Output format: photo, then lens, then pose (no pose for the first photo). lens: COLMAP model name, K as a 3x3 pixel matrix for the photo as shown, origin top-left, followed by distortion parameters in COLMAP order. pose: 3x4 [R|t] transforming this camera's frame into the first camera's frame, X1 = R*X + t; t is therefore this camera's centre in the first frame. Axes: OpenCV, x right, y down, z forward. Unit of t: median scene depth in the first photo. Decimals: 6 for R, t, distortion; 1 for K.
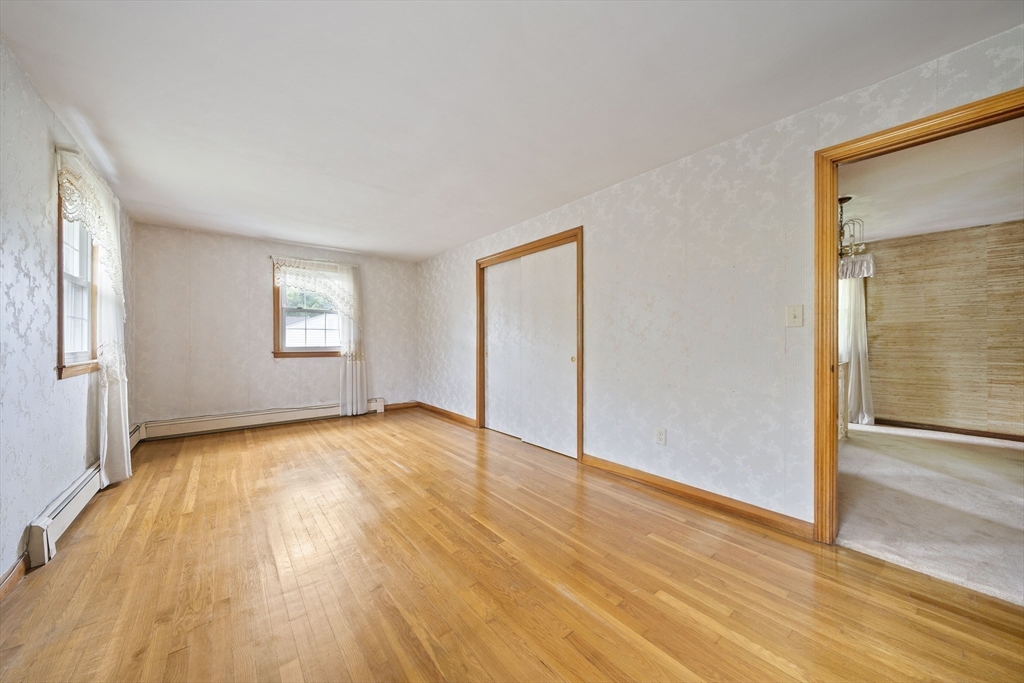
lens RADIAL K [[345.6, 0, 510.3], [0, 345.6, 341.1], [0, 0, 1]] dist [-0.000696, -0.000050]
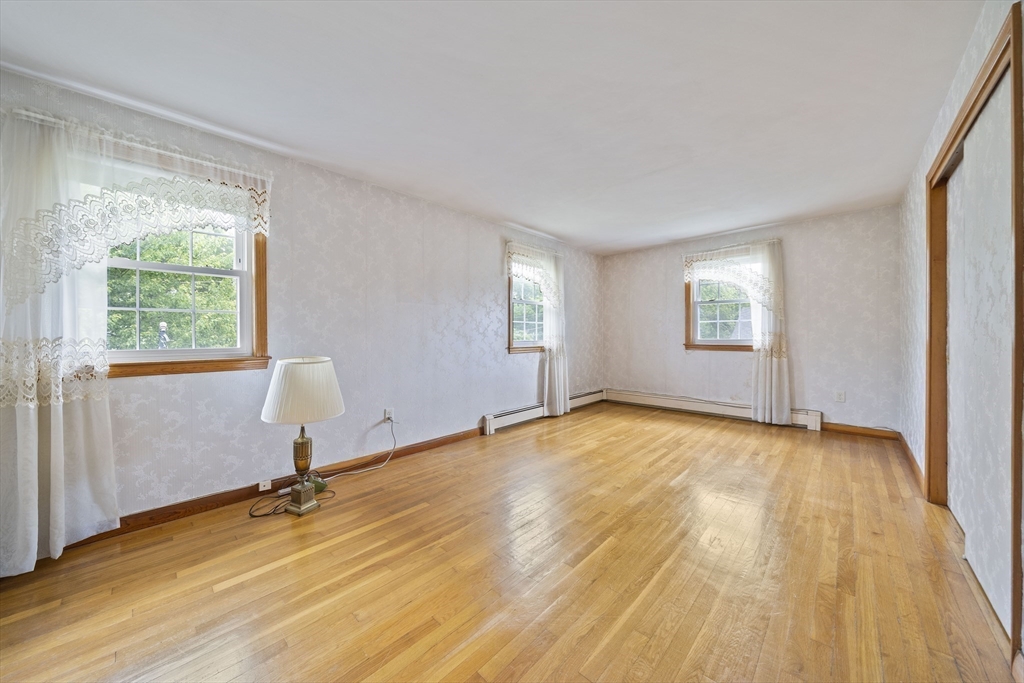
lens RADIAL K [[363.5, 0, 511.7], [0, 363.5, 339.8], [0, 0, 1]] dist [-0.009089, 0.000352]
pose [[0.114490, 0.010215, -0.993372, 0.394333], [0.007141, 0.999913, 0.011106, 0.001535], [0.993399, -0.008366, 0.114407, 0.348629]]
